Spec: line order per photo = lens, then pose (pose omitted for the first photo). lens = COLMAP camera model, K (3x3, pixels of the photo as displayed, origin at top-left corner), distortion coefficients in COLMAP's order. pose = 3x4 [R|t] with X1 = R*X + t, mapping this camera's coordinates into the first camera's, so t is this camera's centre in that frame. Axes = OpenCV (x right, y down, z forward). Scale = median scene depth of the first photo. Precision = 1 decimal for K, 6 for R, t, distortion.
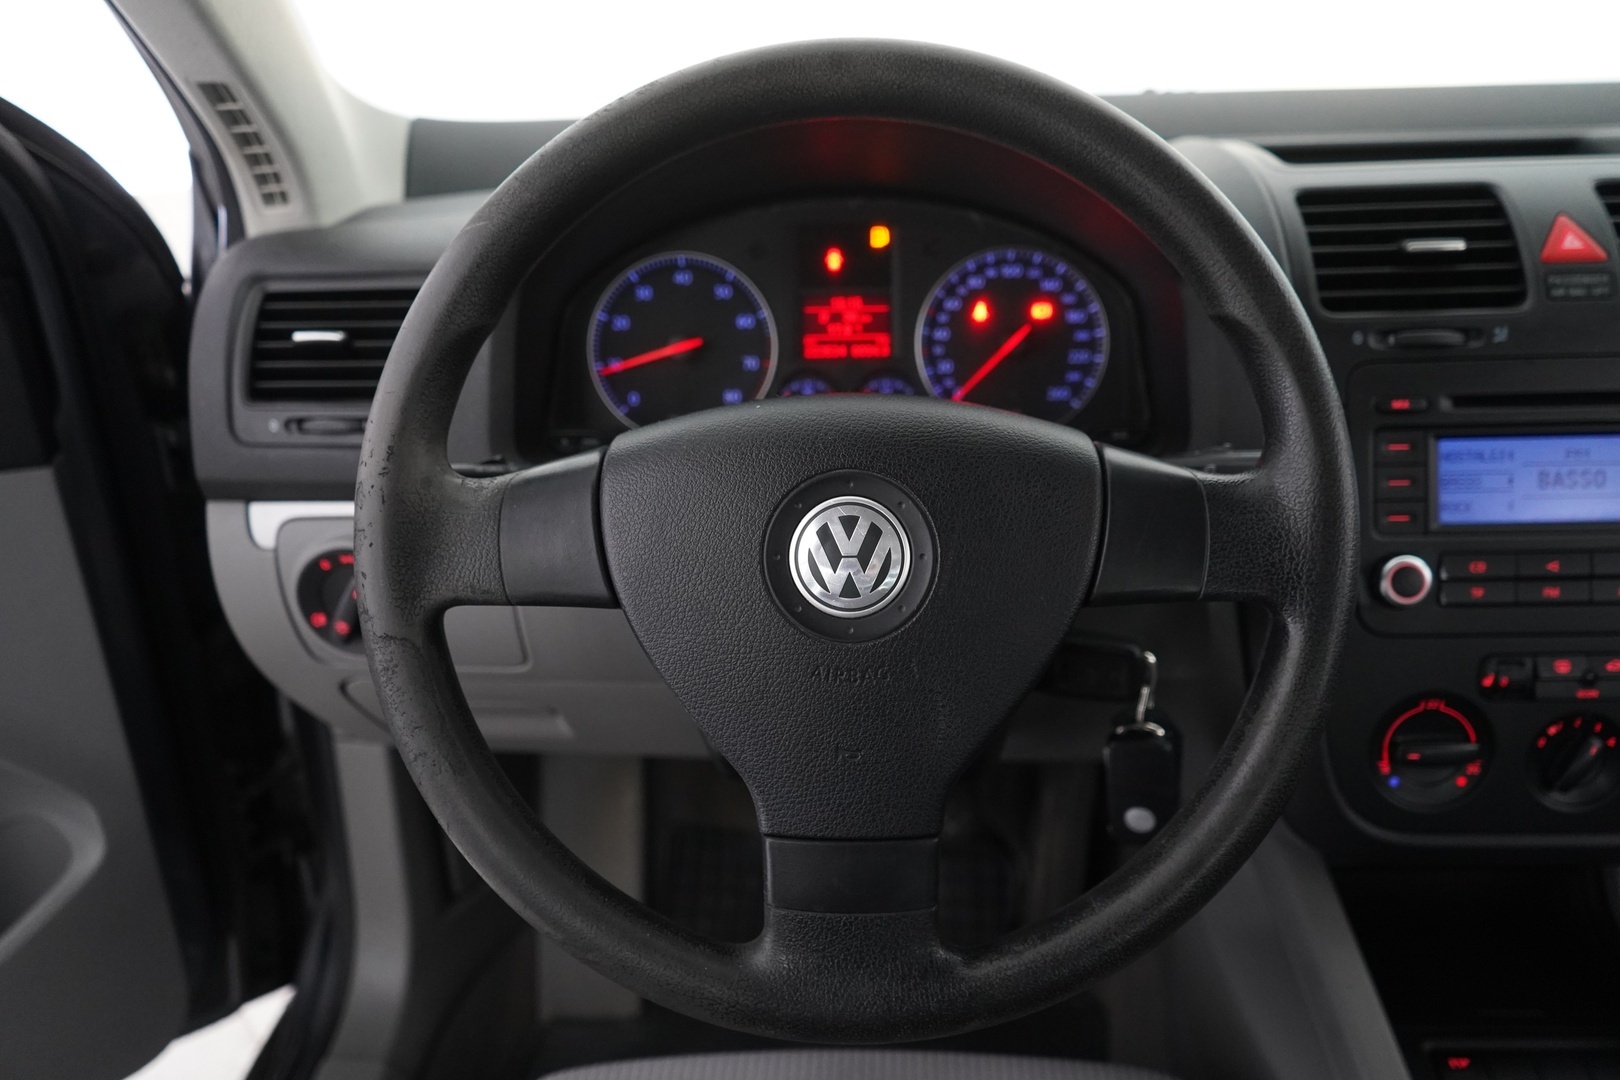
lens RADIAL K [[1309.9, 0, 810.2], [0, 1309.9, 536.6], [0, 0, 1]] dist [-0.008946, 0.003371]
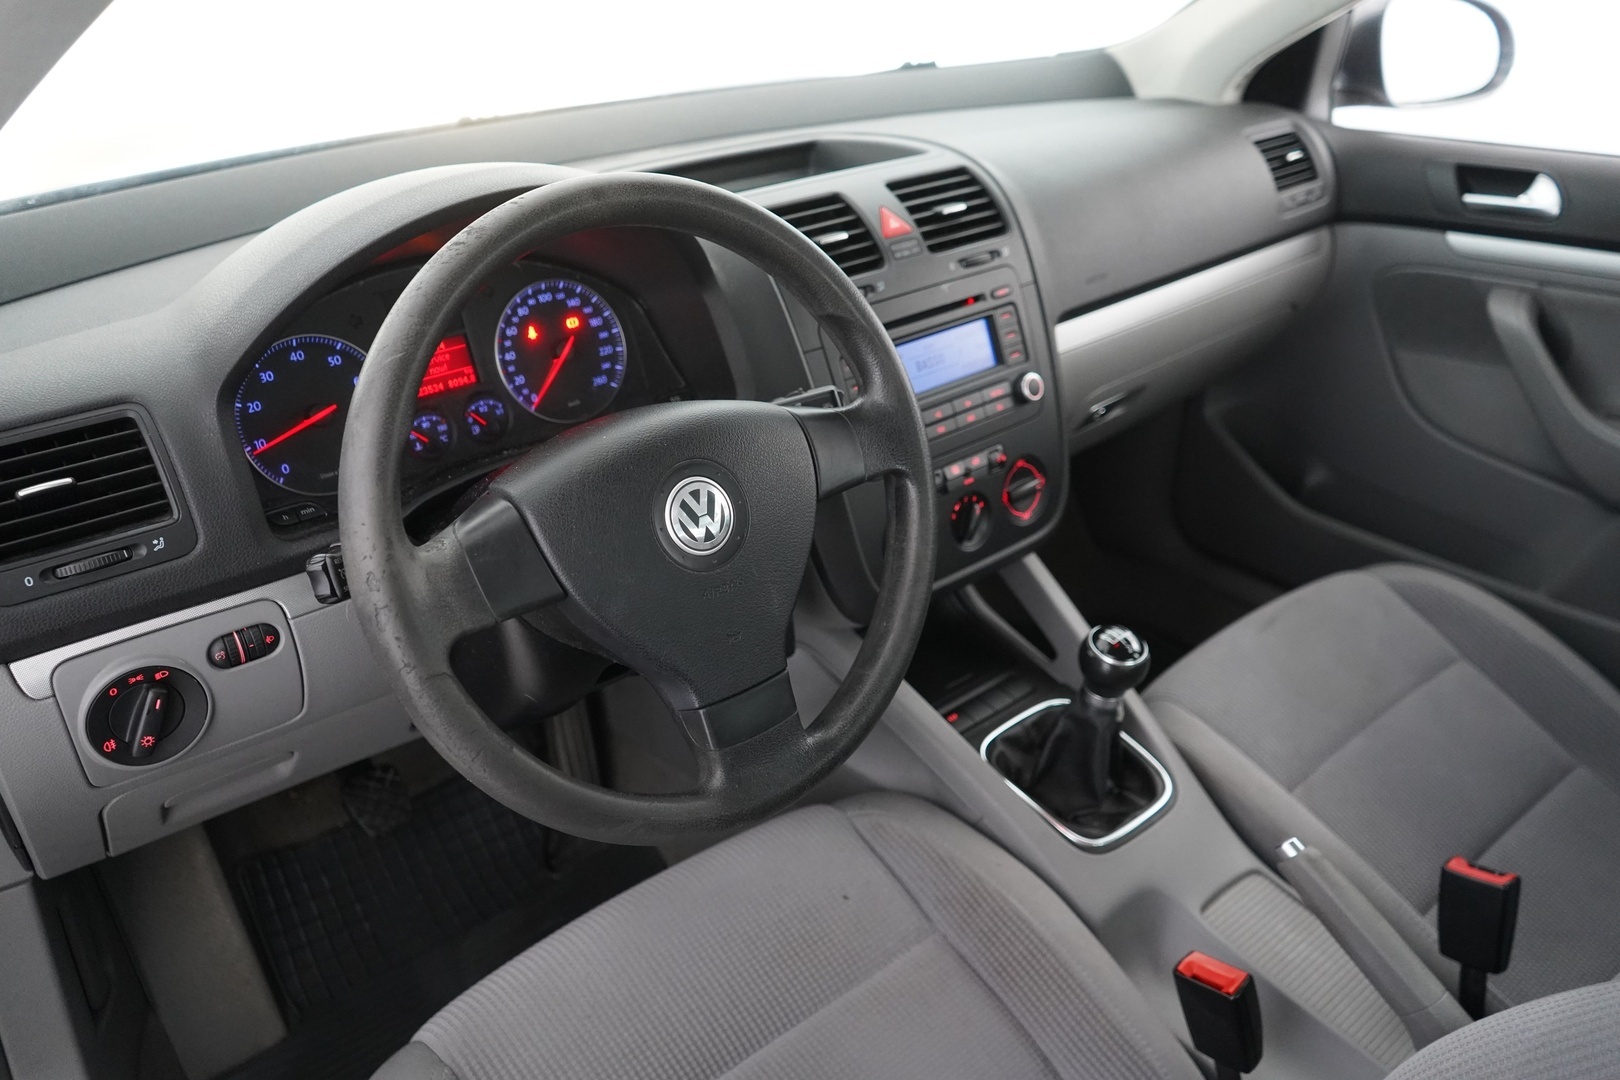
lens RADIAL K [[1309.9, 0, 805.5], [0, 1309.9, 535.1], [0, 0, 1]] dist [-0.008946, 0.003371]
pose [[0.736415, -0.295812, 0.608431, -0.629549], [0.263042, 0.953774, 0.145340, -0.118128], [-0.623299, 0.053012, 0.780184, -0.209360]]
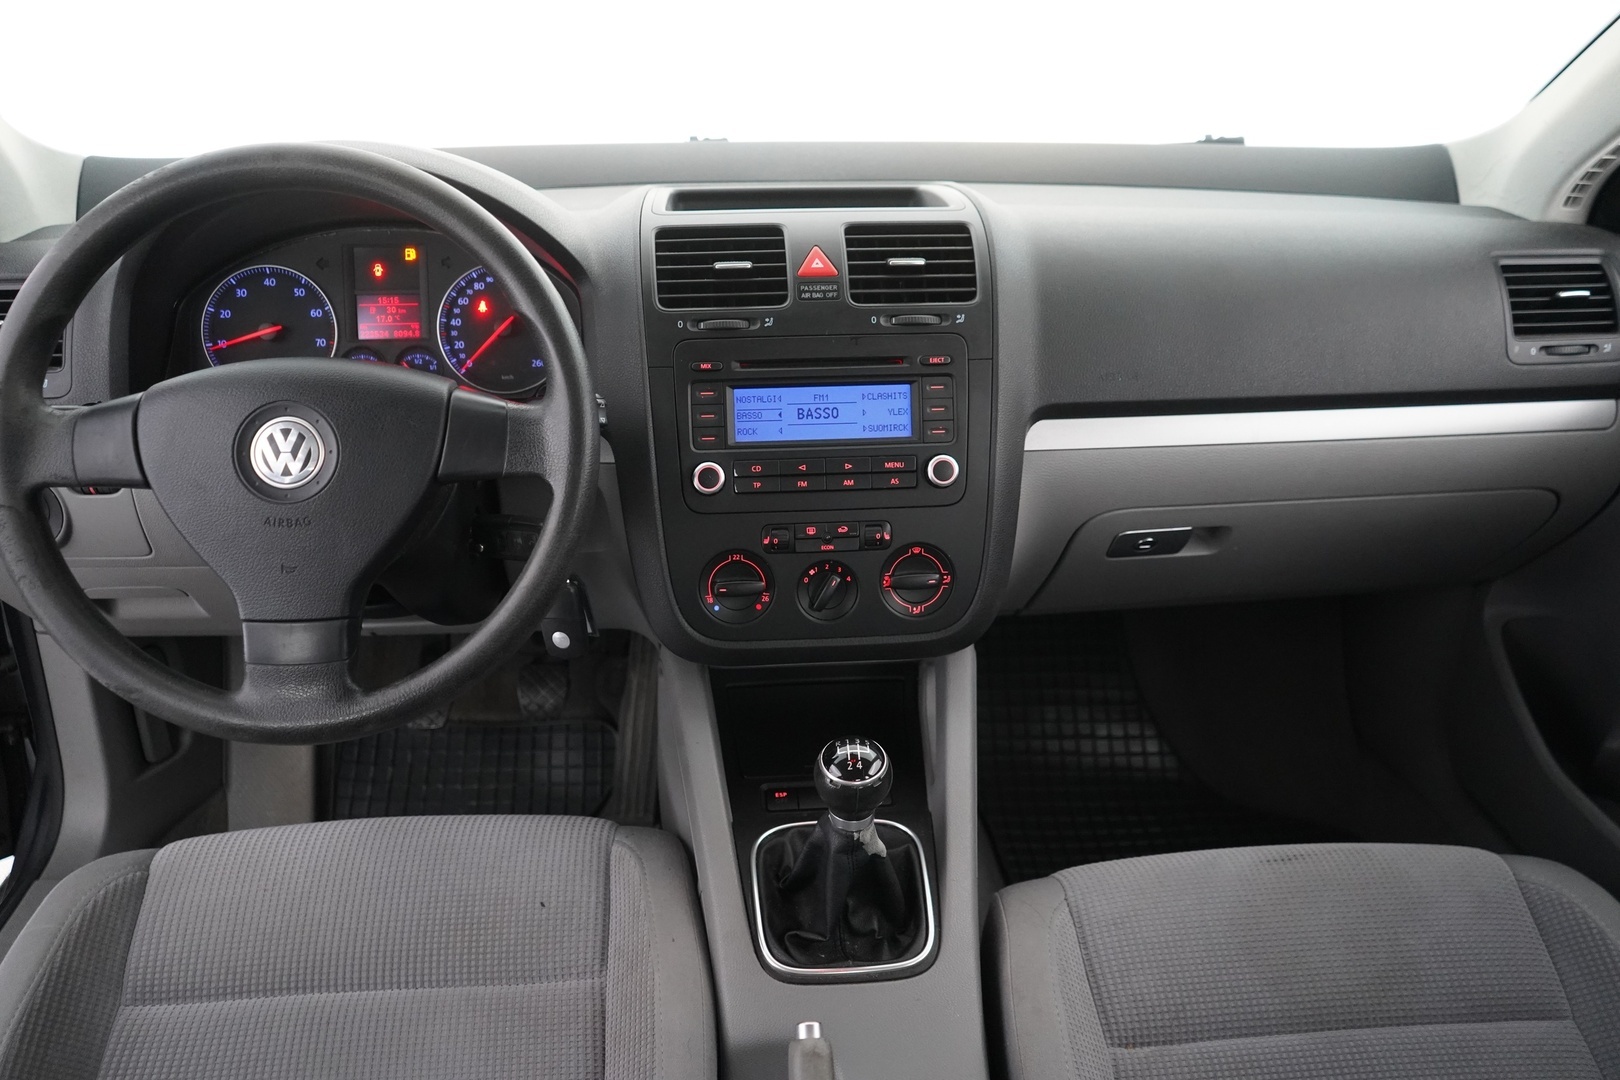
lens RADIAL K [[1309.9, 0, 822.1], [0, 1309.9, 539.4], [0, 0, 1]] dist [-0.008946, 0.003371]
pose [[0.992752, -0.017561, 0.118888, 0.393470], [0.016634, 0.999823, 0.008784, 0.095248], [-0.119022, -0.006743, 0.992869, -0.581116]]
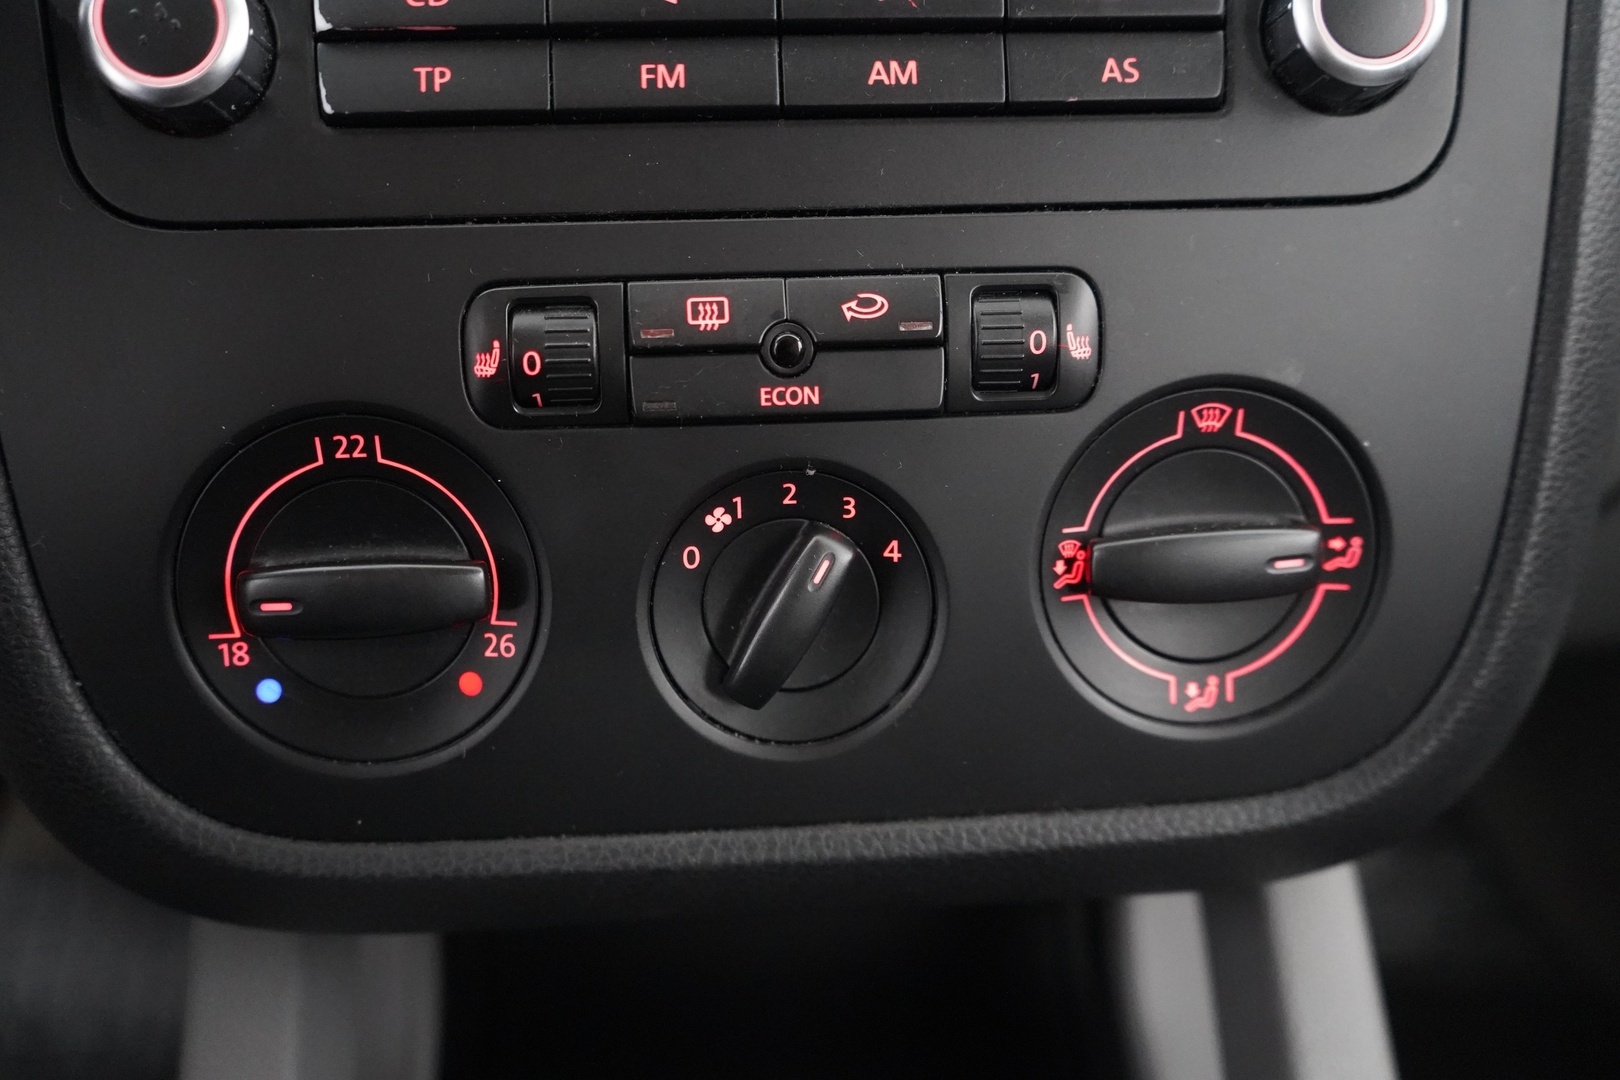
lens RADIAL K [[1309.9, 0, 811.2], [0, 1309.9, 536.6], [0, 0, 1]] dist [-0.008946, 0.003371]
pose [[0.994199, -0.018902, 0.105879, 0.558077], [0.018744, 0.999821, 0.002487, 0.152810], [-0.105907, -0.000488, 0.994376, 0.667052]]
